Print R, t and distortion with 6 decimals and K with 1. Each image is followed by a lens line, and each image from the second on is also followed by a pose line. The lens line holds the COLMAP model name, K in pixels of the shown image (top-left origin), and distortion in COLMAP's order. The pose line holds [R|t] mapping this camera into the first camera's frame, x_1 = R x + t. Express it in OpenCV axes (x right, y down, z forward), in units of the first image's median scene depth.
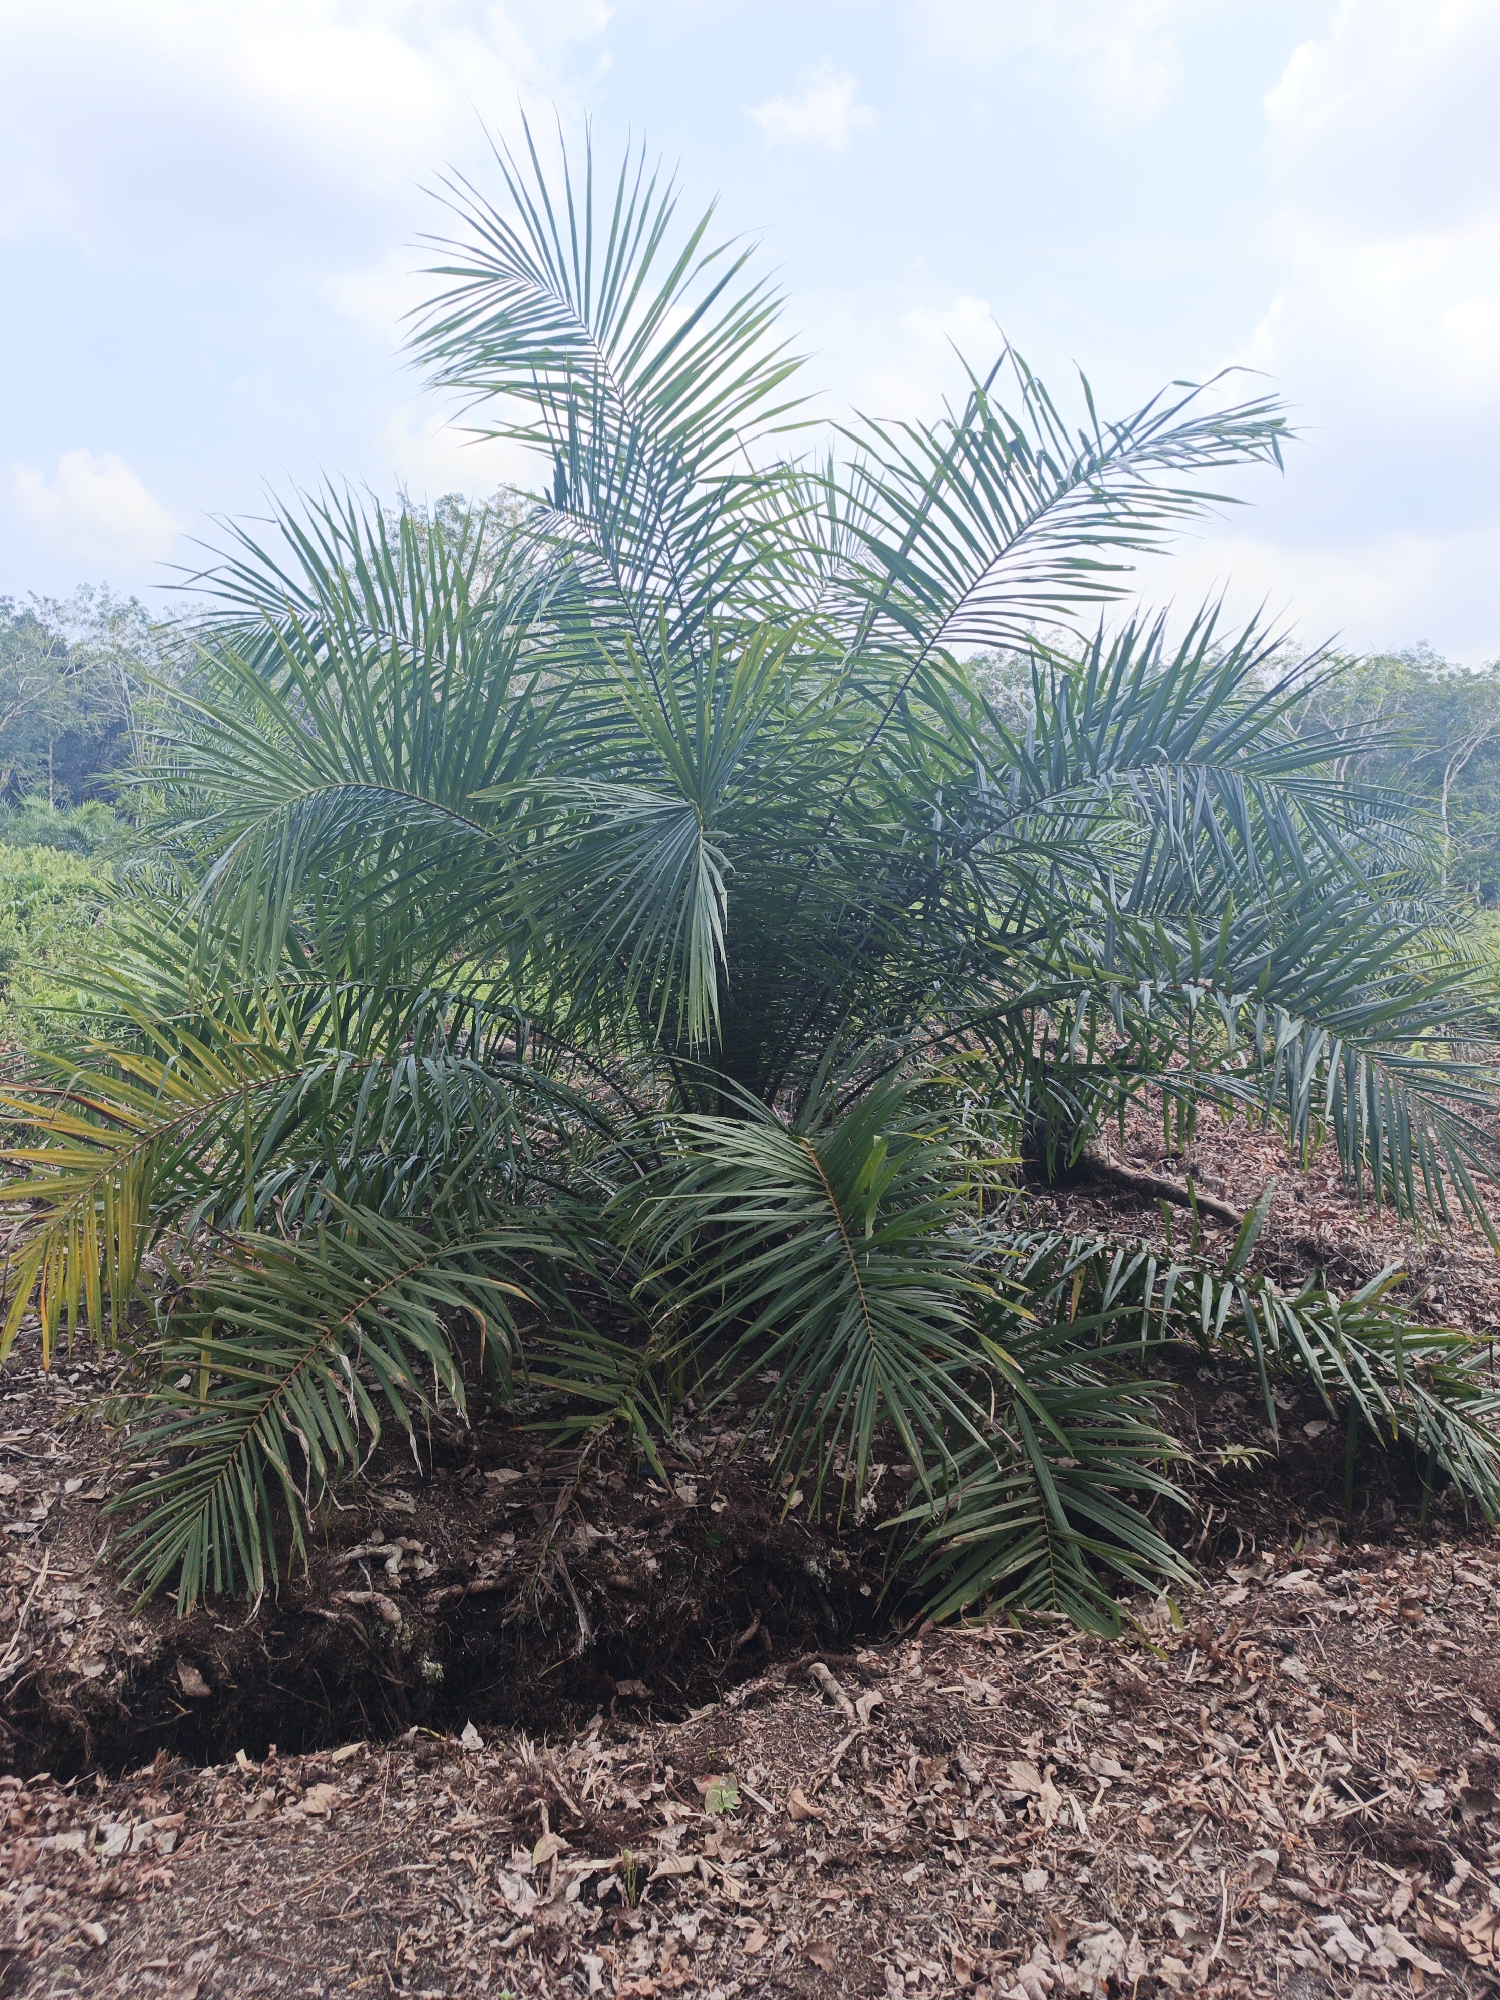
lens RADIAL K [[1435.5, 0, 758.9], [0, 1435.5, 1005.1], [0, 0, 1]] dist [0.004997, -0.001527]
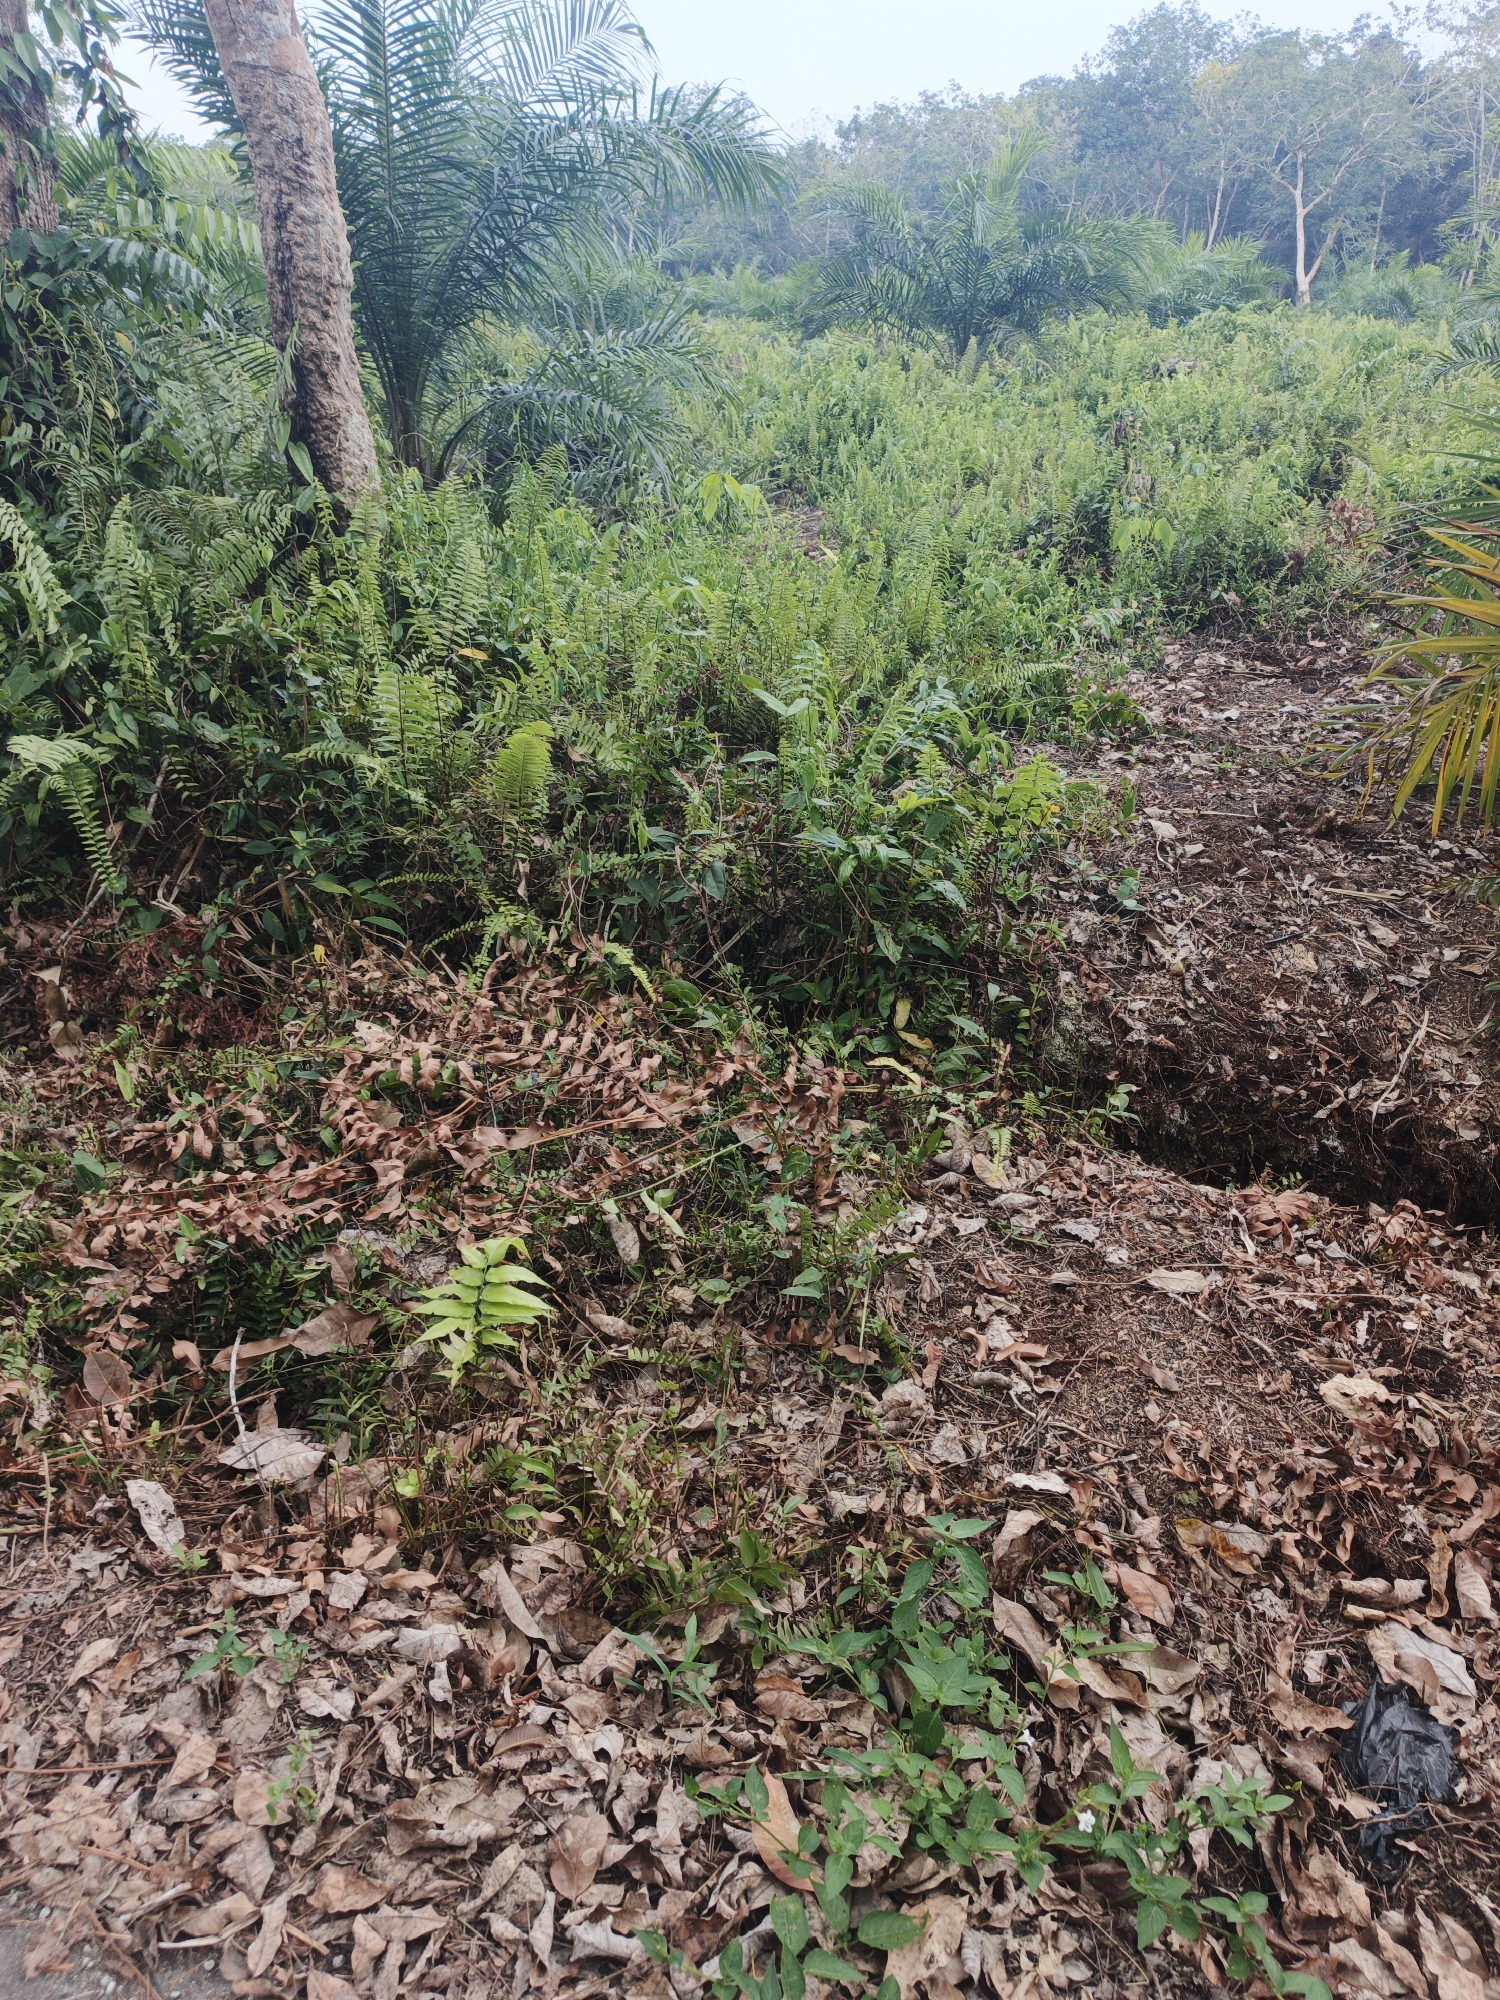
lens RADIAL K [[1435.5, 0, 758.9], [0, 1435.5, 1005.1], [0, 0, 1]] dist [0.004997, -0.001527]
pose [[0.689998, 0.274084, -0.669911, -0.148992], [-0.039463, 0.938401, 0.343286, 0.053358], [0.722735, -0.210430, 0.658311, 0.009340]]
